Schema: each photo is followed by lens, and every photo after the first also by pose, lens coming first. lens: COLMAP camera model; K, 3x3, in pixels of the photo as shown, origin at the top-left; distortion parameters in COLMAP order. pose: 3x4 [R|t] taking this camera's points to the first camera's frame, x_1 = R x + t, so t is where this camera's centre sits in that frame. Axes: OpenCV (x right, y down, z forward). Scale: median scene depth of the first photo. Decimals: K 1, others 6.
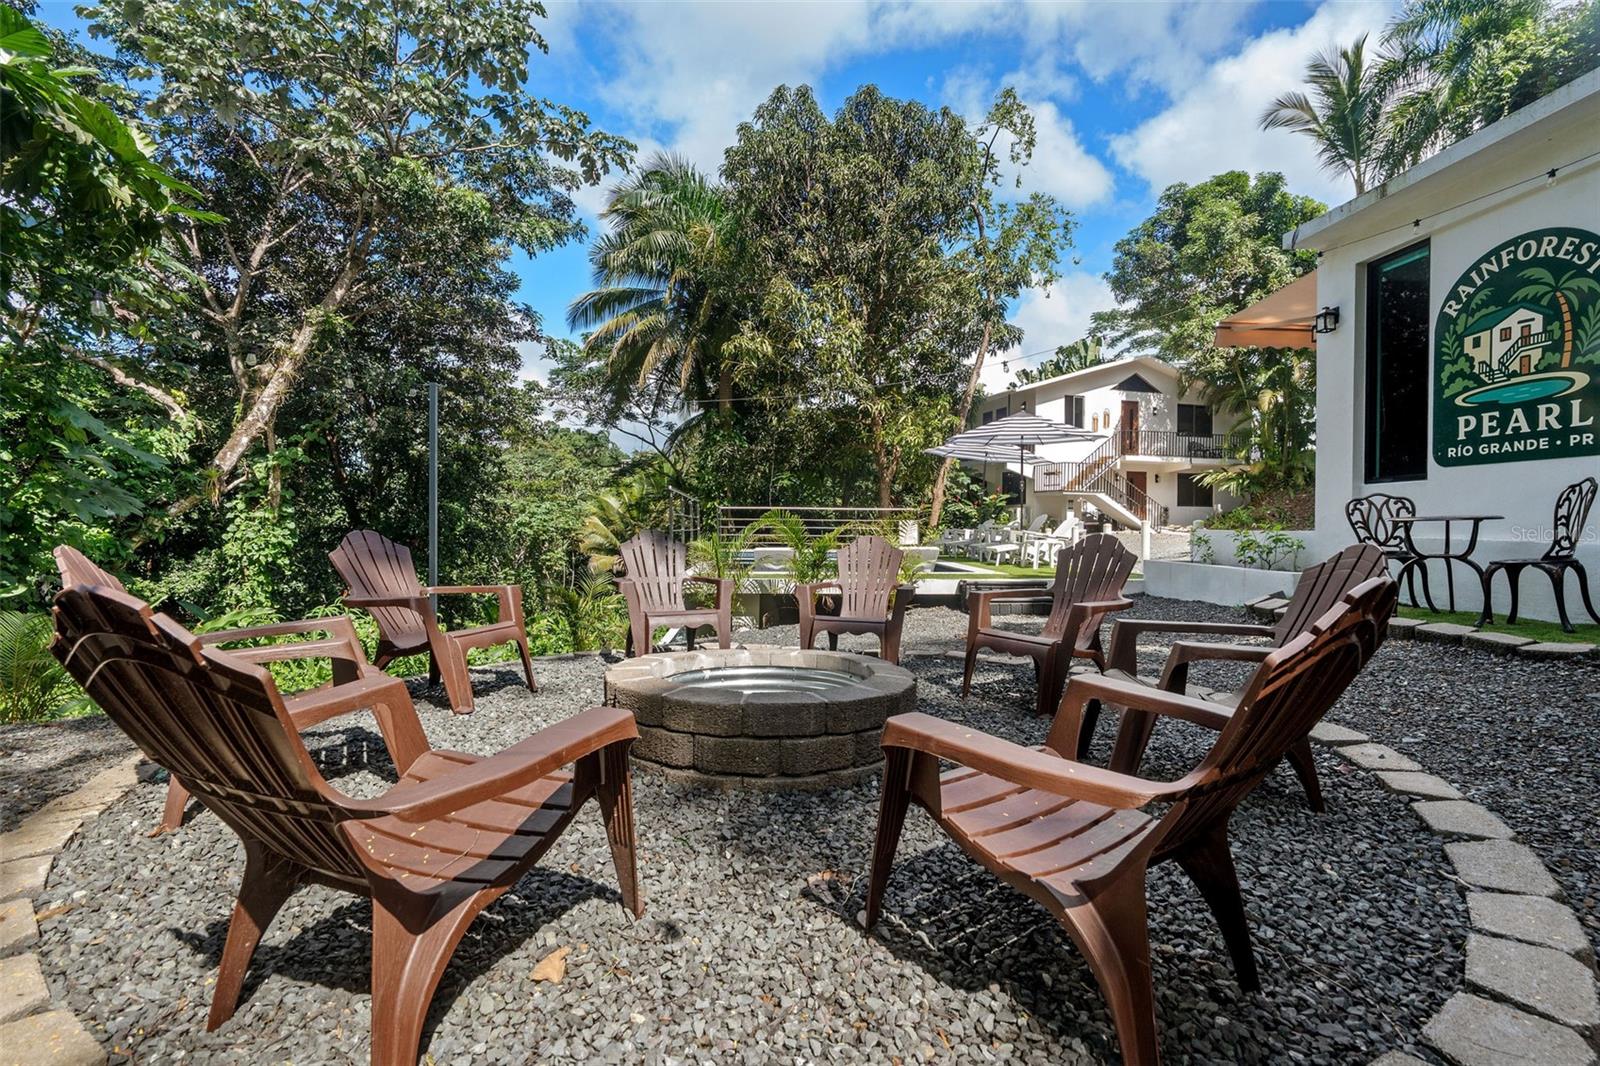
lens RADIAL K [[730.7, 0, 800.0], [0, 730.7, 533.0], [0, 0, 1]] dist [-0.002312, -0.000263]
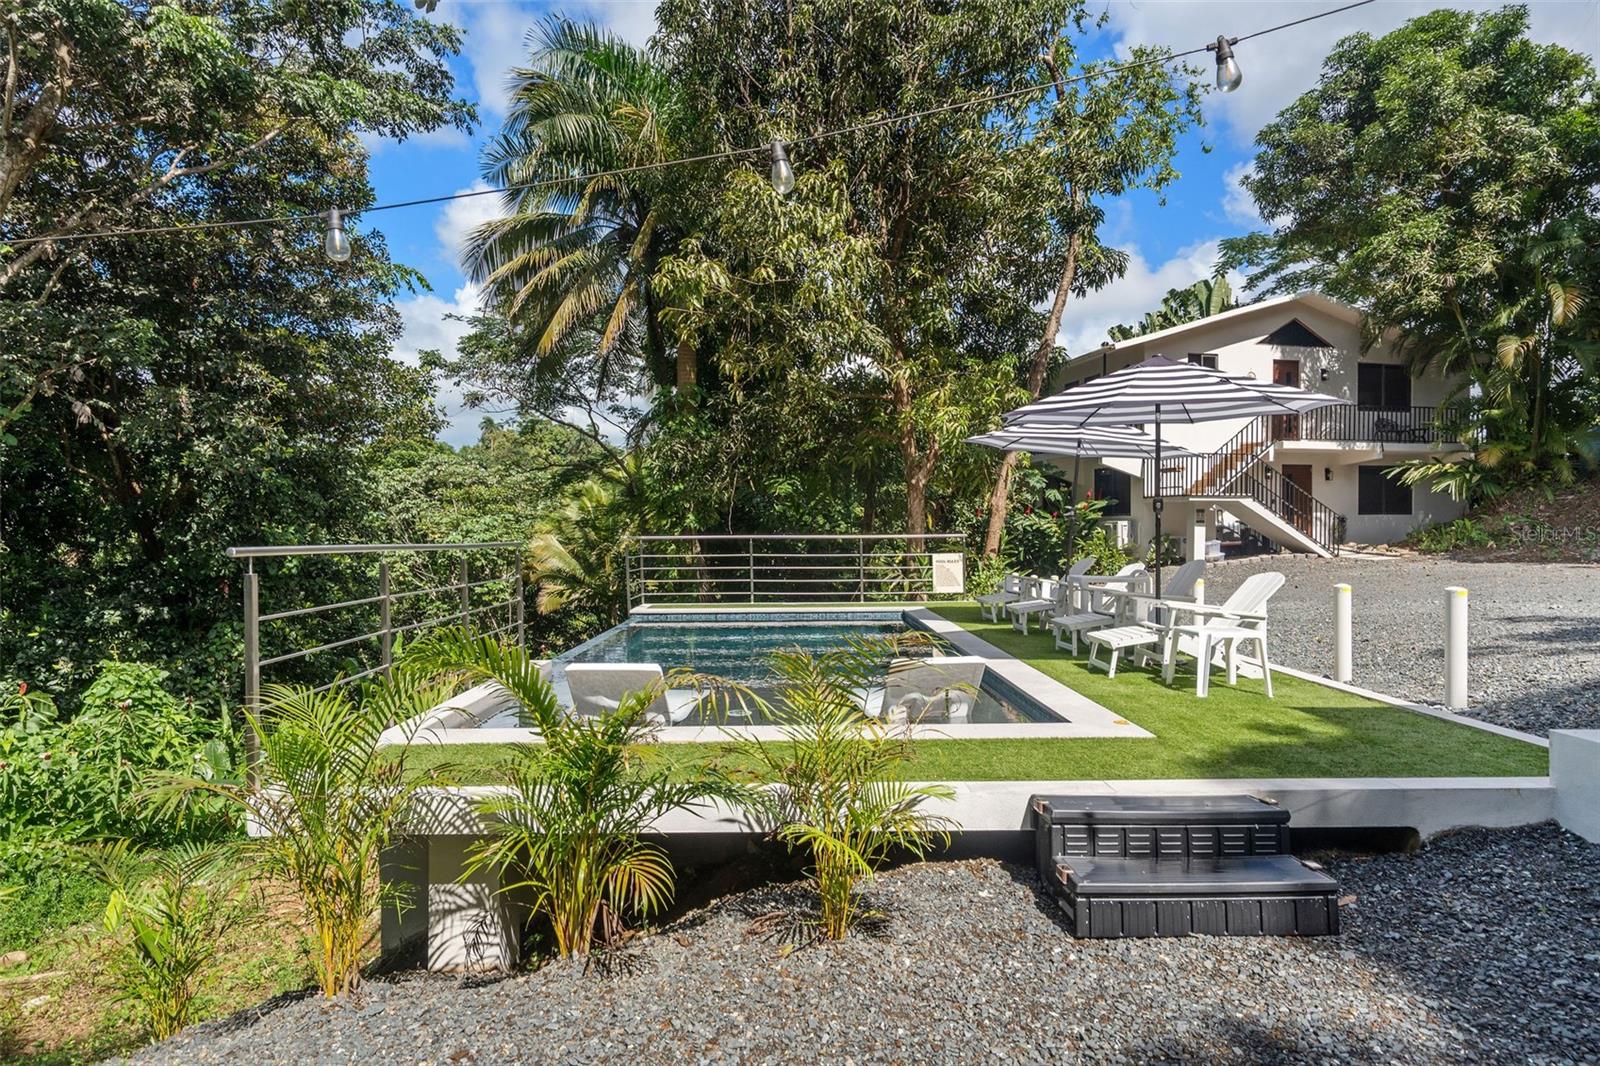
lens RADIAL K [[895.7, 0, 793.4], [0, 895.7, 545.3], [0, 0, 1]] dist [0.018139, -0.001111]
pose [[0.998873, -0.012767, -0.045716, 0.033549], [0.012812, 0.999918, 0.000698, -0.016664], [0.045704, -0.001283, 0.998954, 0.152042]]
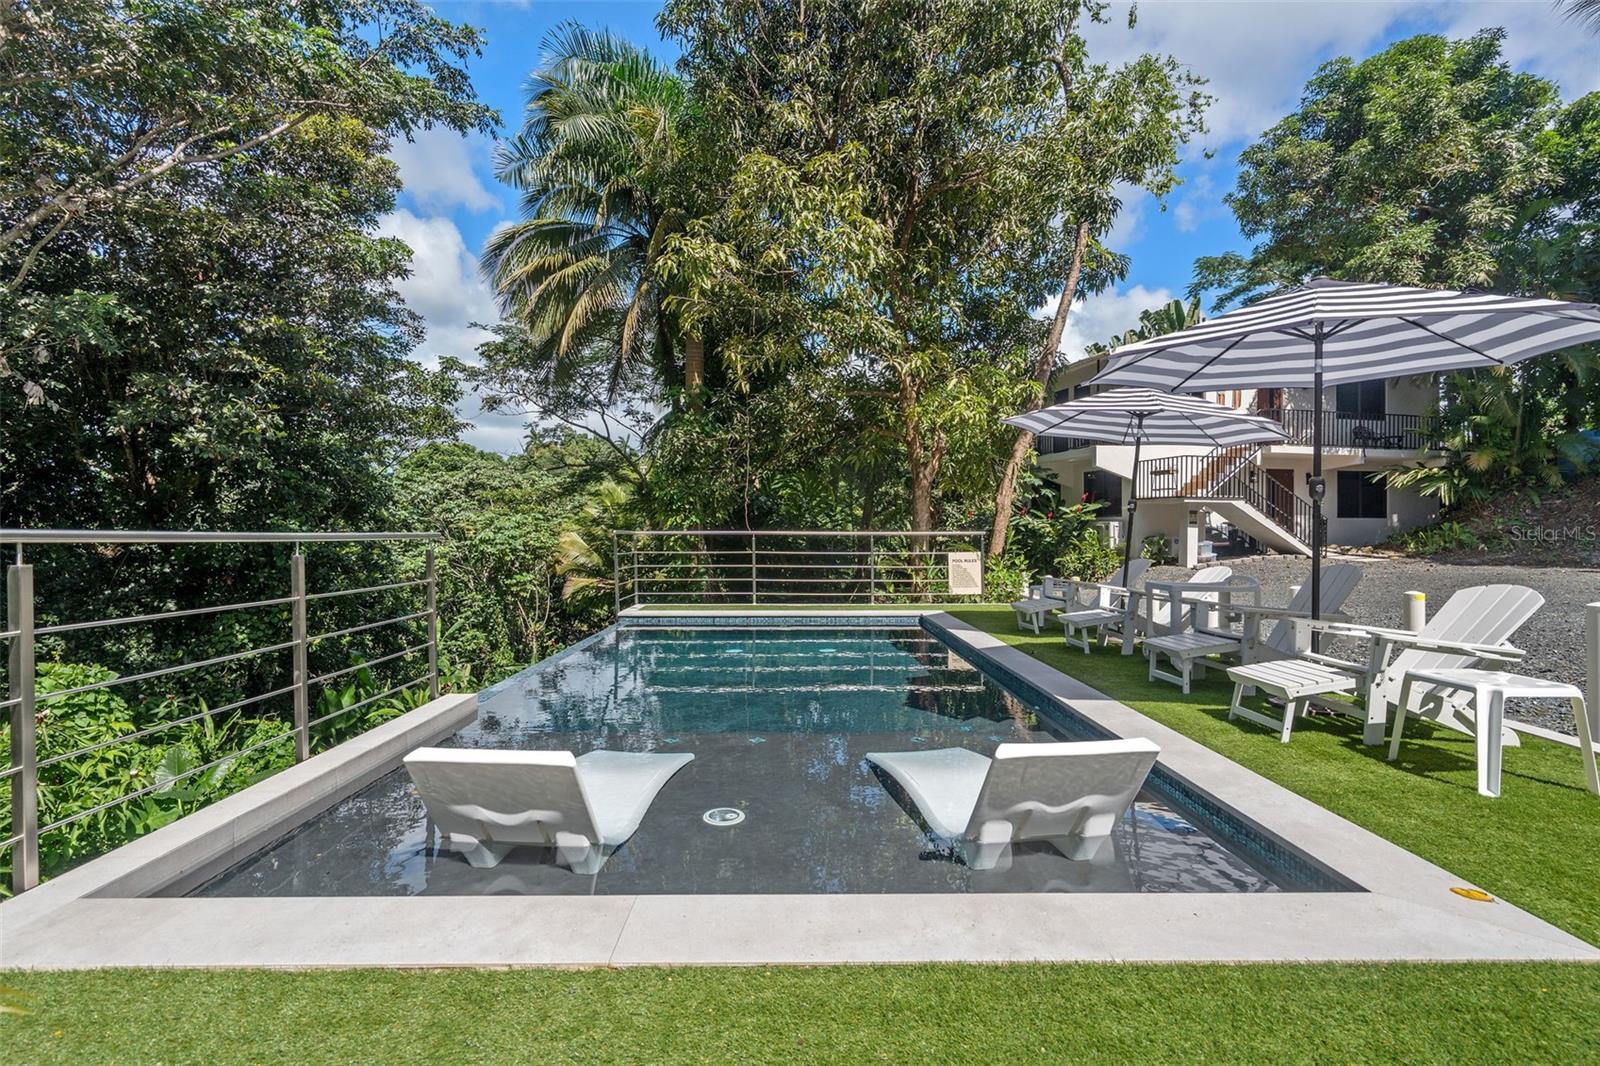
lens RADIAL K [[772.8, 0, 790.5], [0, 772.8, 532.2], [0, 0, 1]] dist [-0.001871, 0.000443]
pose [[0.998770, -0.005567, -0.049272, 0.026302], [0.004907, 0.999897, -0.013513, -0.016117], [0.049342, 0.013255, 0.998694, 0.245555]]
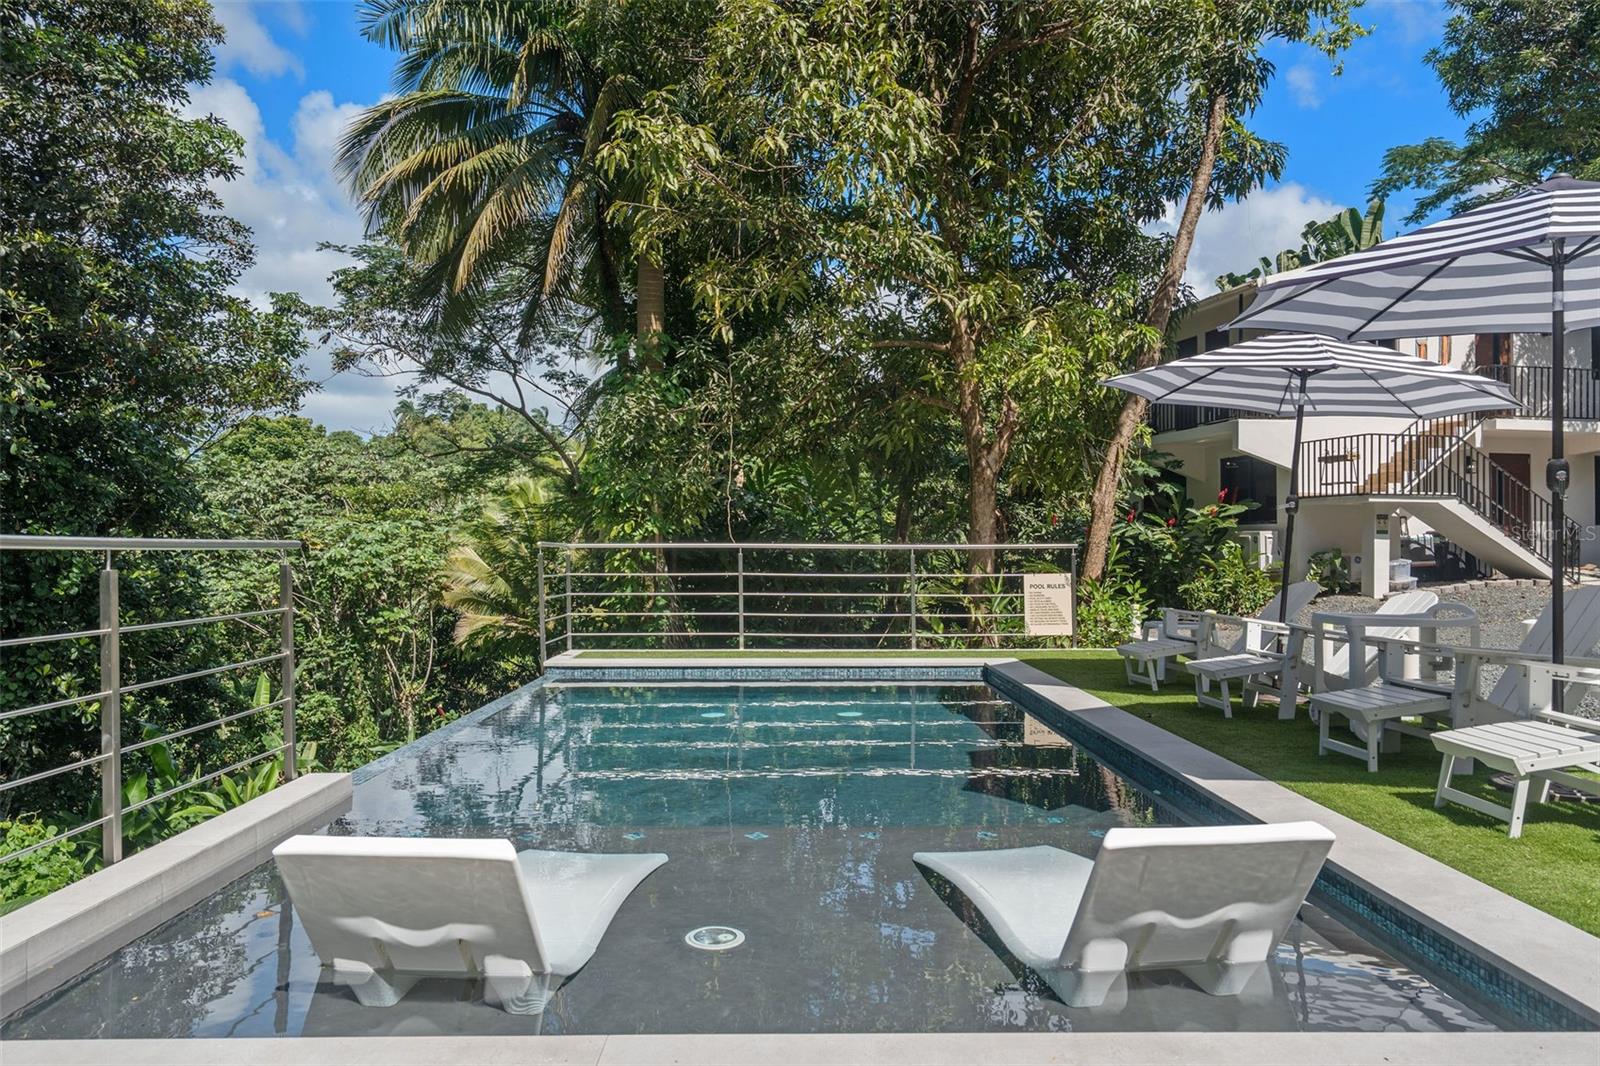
lens RADIAL K [[1140.9, 0, 784.8], [0, 1140.9, 531.9], [0, 0, 1]] dist [0.008561, -0.003110]
pose [[0.998695, -0.006853, -0.050604, 0.024018], [0.005422, 0.999583, -0.028353, -0.014675], [0.050777, 0.028042, 0.998316, 0.239915]]
